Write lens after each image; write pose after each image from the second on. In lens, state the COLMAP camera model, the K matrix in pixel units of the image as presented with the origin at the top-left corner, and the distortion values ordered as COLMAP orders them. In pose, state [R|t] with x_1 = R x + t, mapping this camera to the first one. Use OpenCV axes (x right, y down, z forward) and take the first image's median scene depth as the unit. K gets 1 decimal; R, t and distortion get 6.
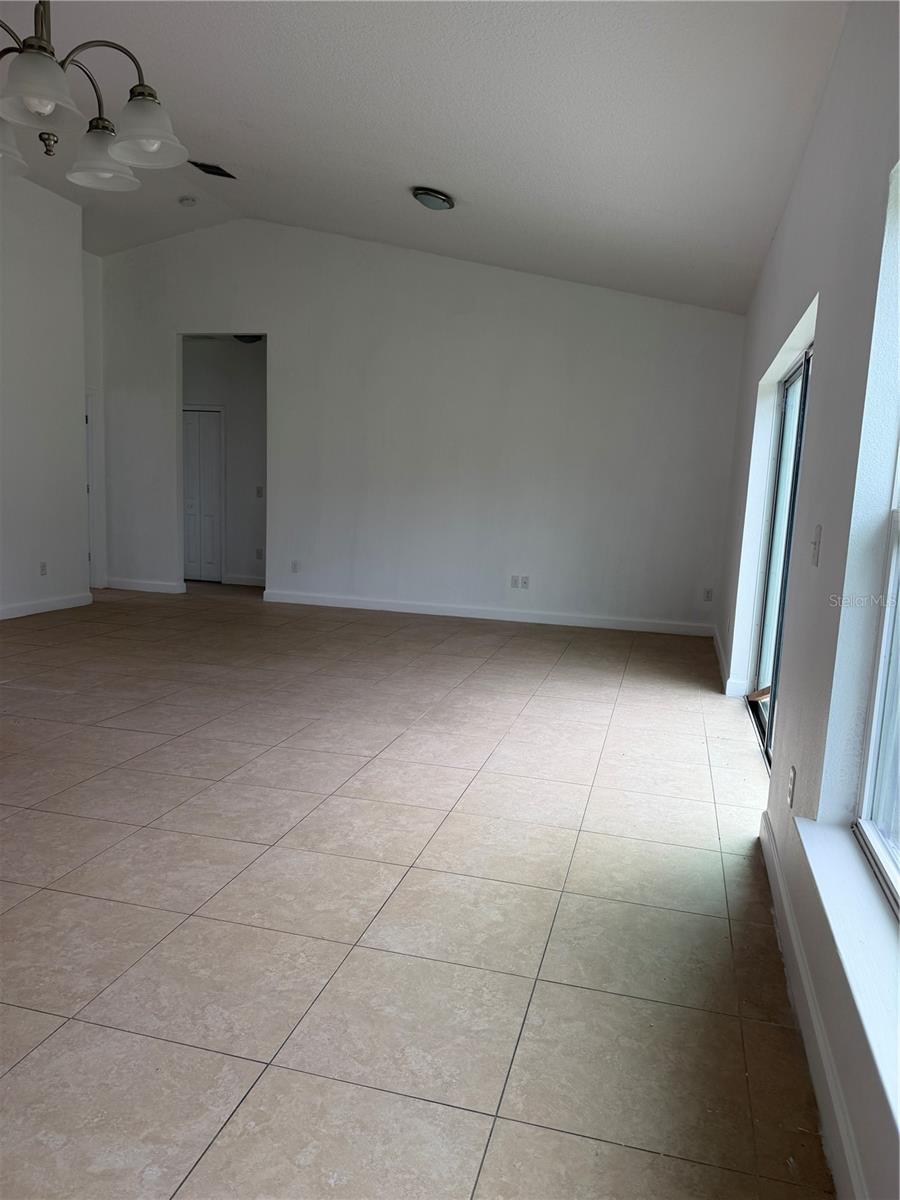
lens RADIAL K [[844.2, 0, 450.0], [0, 844.2, 600.0], [0, 0, 1]] dist [0.032046, -0.032191]
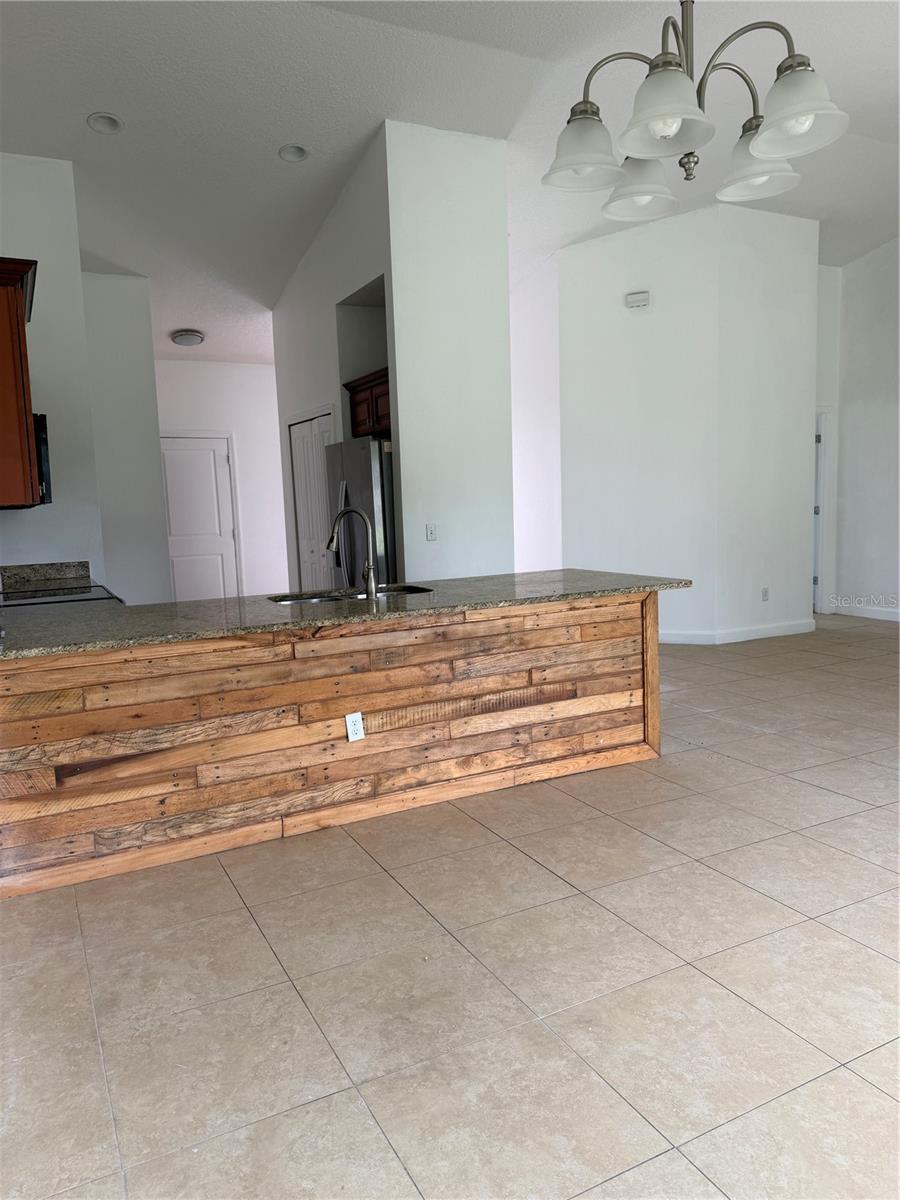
lens RADIAL K [[844.2, 0, 450.0], [0, 844.2, 600.0], [0, 0, 1]] dist [0.032046, -0.032191]
pose [[0.673157, 0.023846, -0.739115, 0.022811], [-0.035856, 0.999357, -0.000414, -0.042959], [0.738630, 0.026780, 0.673579, 0.137572]]
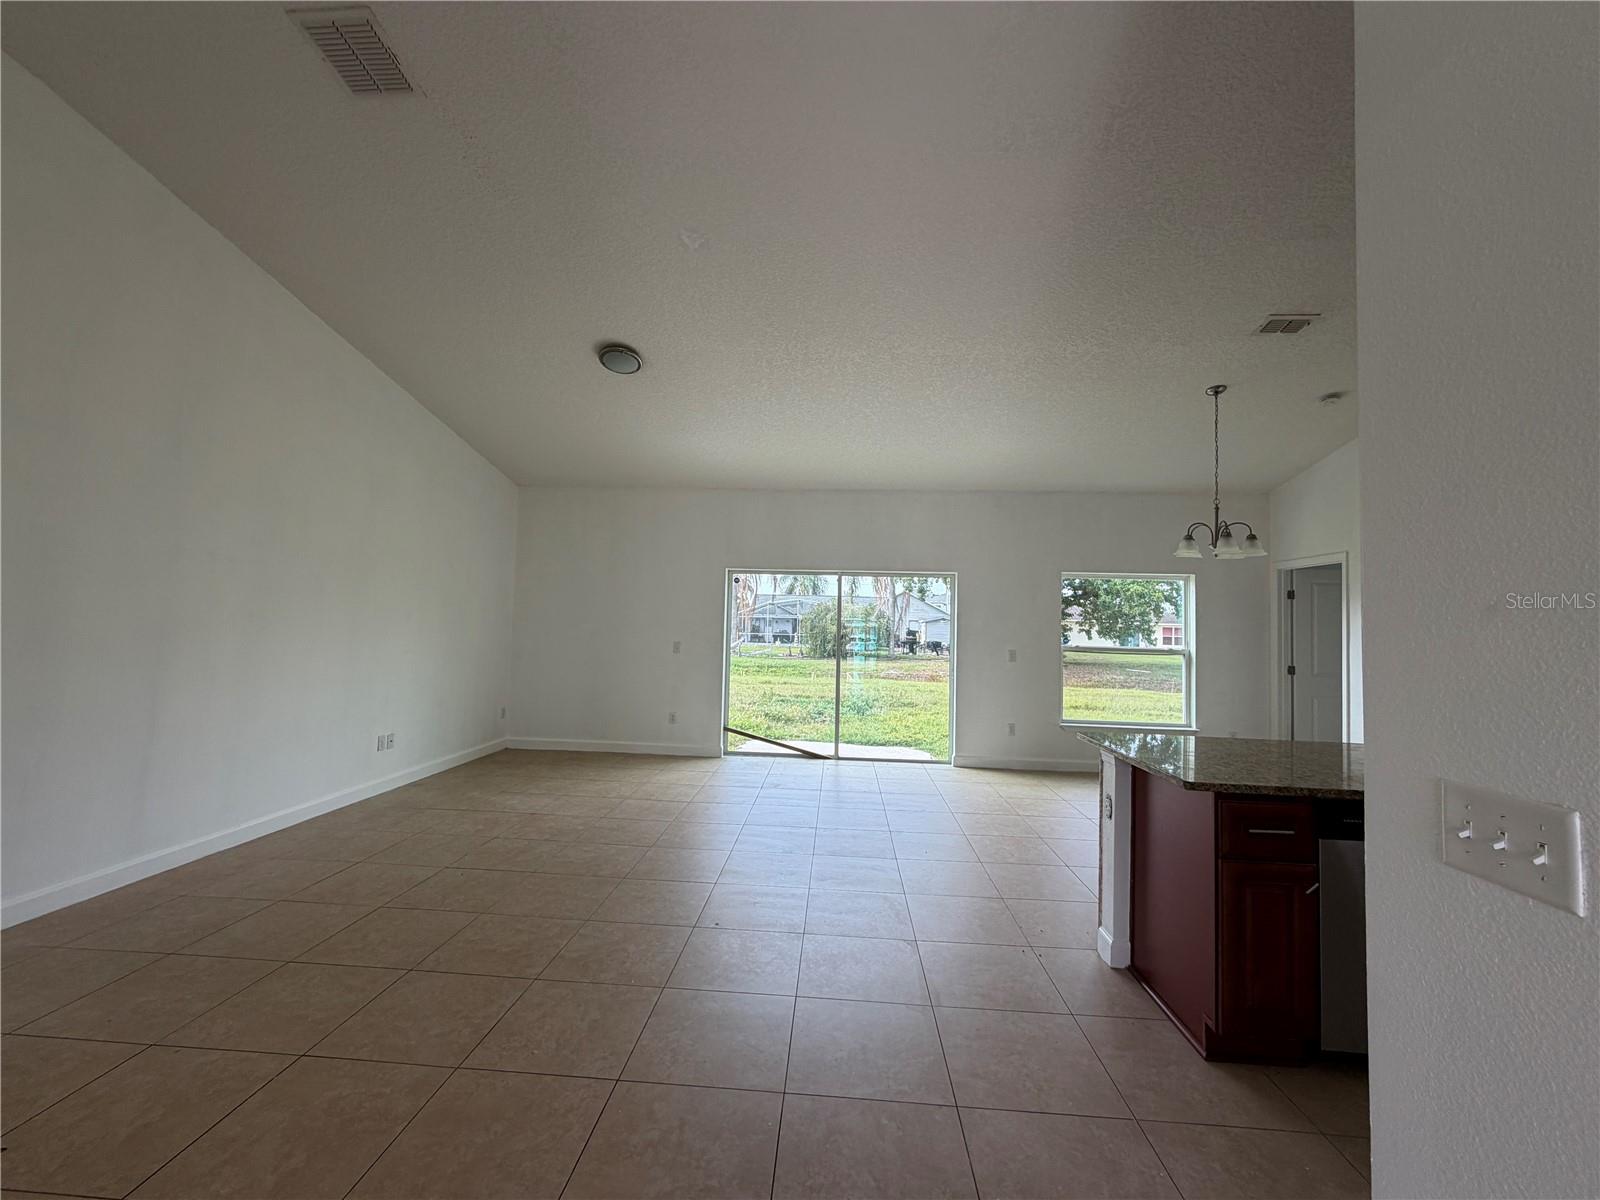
lens RADIAL K [[639.9, 0, 796.1], [0, 639.9, 604.0], [0, 0, 1]] dist [-0.000160, 0.000438]
pose [[-0.187827, -0.014674, 0.982092, -2.045183], [0.099179, 0.994495, 0.033827, -0.463779], [-0.977182, 0.103756, -0.185338, 2.421677]]
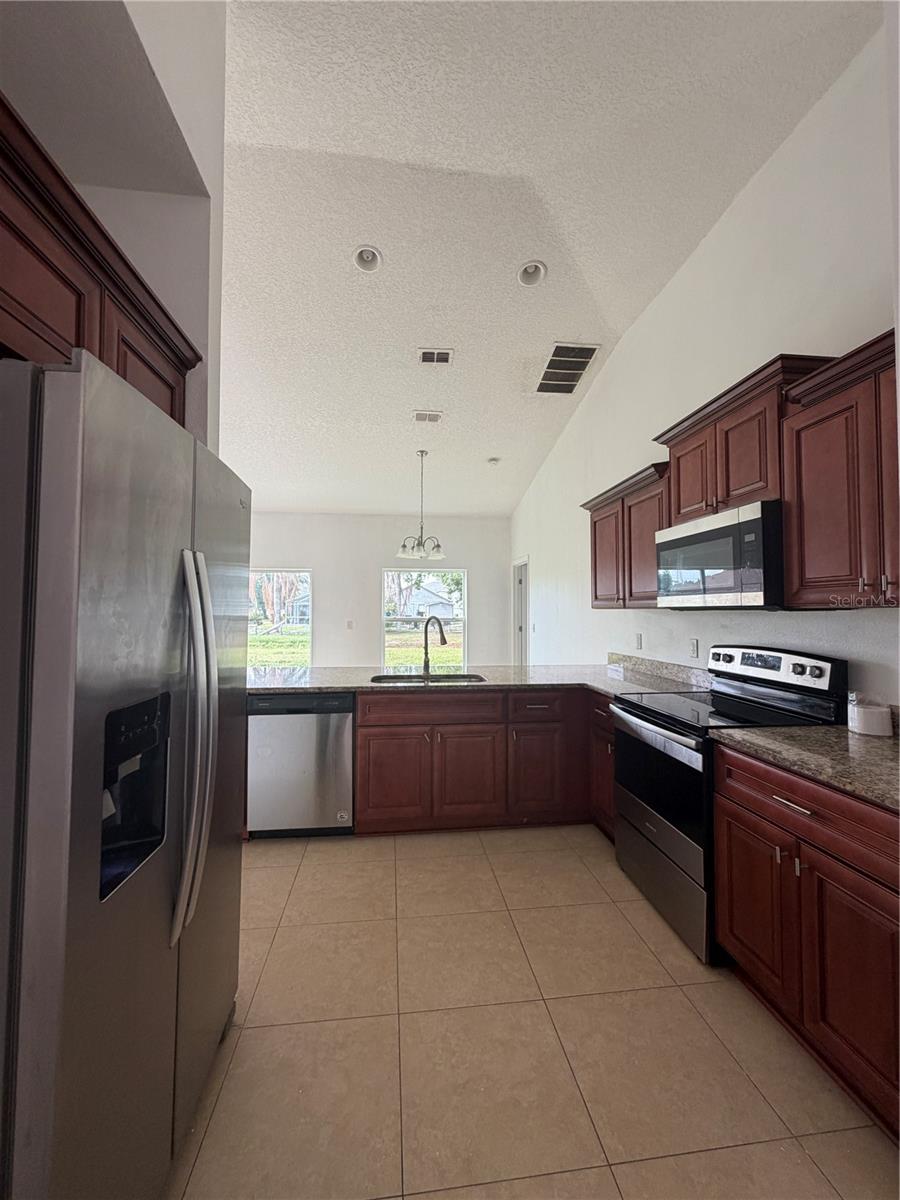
lens RADIAL K [[477.9, 0, 450.3], [0, 477.9, 595.1], [0, 0, 1]] dist [-0.000321, -0.000486]
pose [[-0.375337, -0.013184, 0.926794, -2.575827], [0.106358, 0.992682, 0.057195, -0.354691], [-0.920766, 0.120039, -0.371188, 1.561271]]
